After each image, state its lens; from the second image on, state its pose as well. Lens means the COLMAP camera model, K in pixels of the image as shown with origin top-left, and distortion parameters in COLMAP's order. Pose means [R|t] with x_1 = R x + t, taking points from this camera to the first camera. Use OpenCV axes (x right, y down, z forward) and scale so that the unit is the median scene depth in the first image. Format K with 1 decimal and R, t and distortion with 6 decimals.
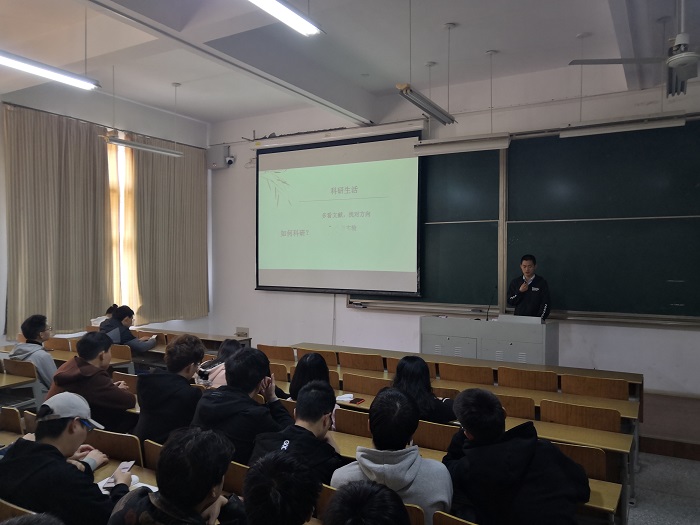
lens RADIAL K [[555.0, 0, 355.1], [0, 555.0, 264.1], [0, 0, 1]] dist [-0.032923, -0.001220]
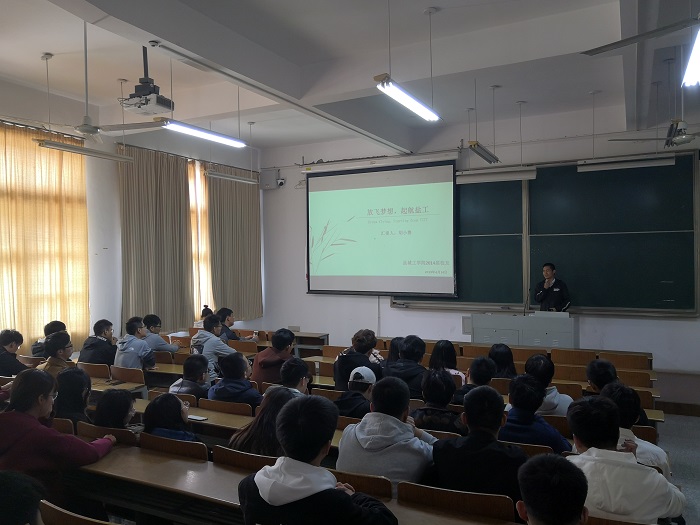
lens RADIAL K [[555.0, 0, 345.1], [0, 555.0, 261.1], [0, 0, 1]] dist [-0.032923, -0.001220]
pose [[0.999358, -0.017332, 0.031357, -0.162460], [0.017411, 0.999846, -0.002242, -0.021781], [-0.031314, 0.002787, 0.999506, -0.200316]]
